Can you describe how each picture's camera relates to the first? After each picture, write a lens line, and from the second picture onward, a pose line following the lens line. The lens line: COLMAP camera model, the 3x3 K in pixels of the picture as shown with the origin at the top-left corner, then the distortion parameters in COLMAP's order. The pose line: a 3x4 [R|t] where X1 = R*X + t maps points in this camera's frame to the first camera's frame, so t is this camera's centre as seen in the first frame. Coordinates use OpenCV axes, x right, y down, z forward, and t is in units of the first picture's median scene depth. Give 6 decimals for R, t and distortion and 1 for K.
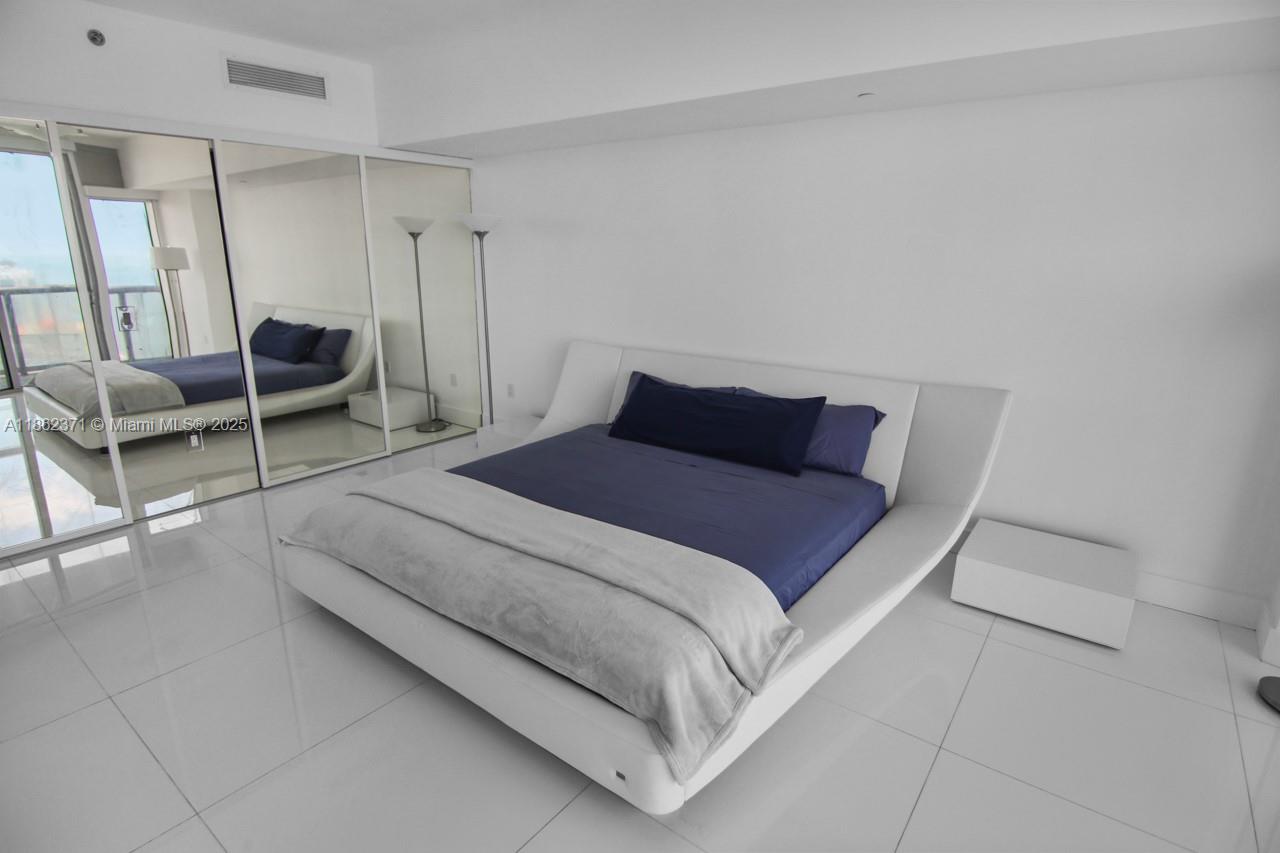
lens RADIAL K [[661.8, 0, 646.6], [0, 661.8, 423.1], [0, 0, 1]] dist [-0.007534, -0.007369]
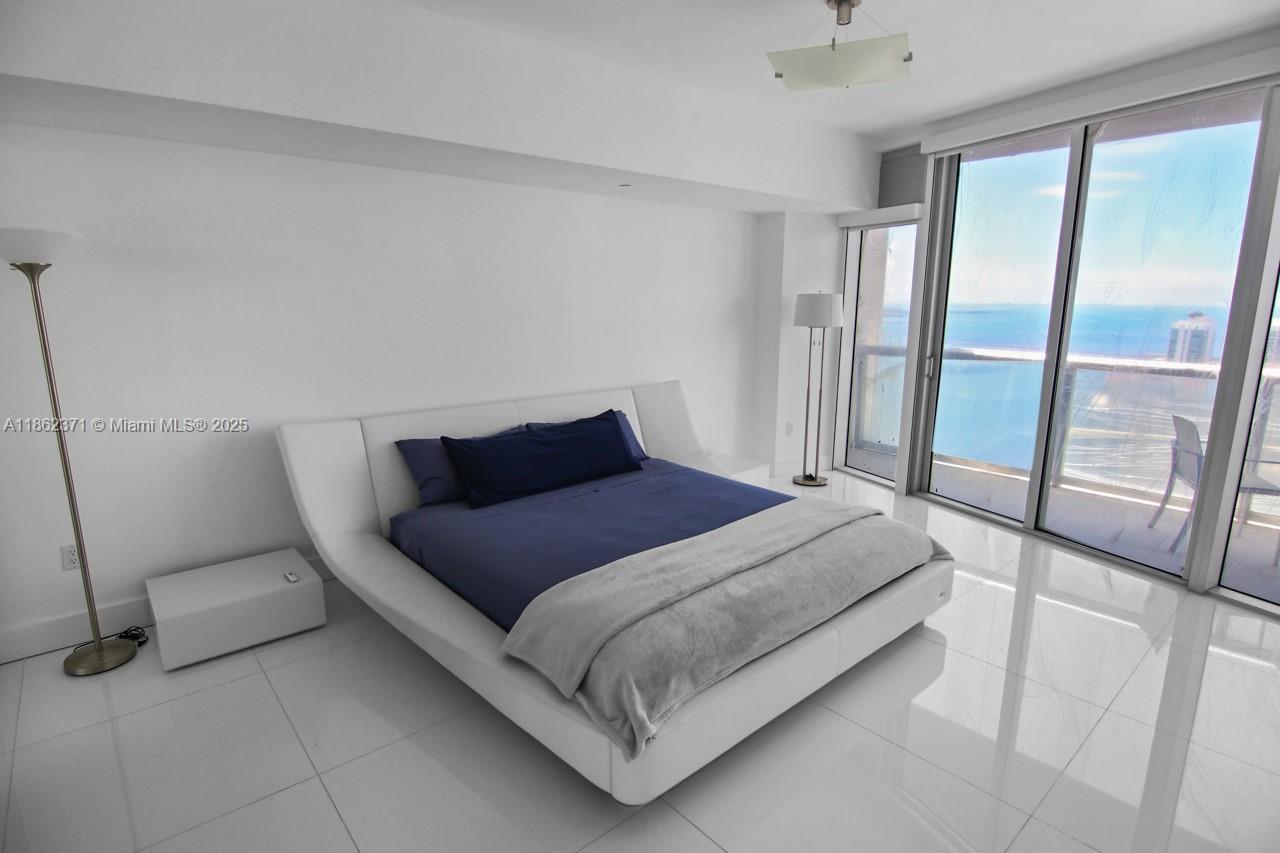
lens RADIAL K [[661.8, 0, 635.9], [0, 661.8, 430.5], [0, 0, 1]] dist [-0.007534, -0.007369]
pose [[0.187797, -0.207778, 0.959979, -0.924086], [0.236084, 0.958265, 0.161222, -0.188597], [-0.953413, 0.196359, 0.229013, 0.642578]]
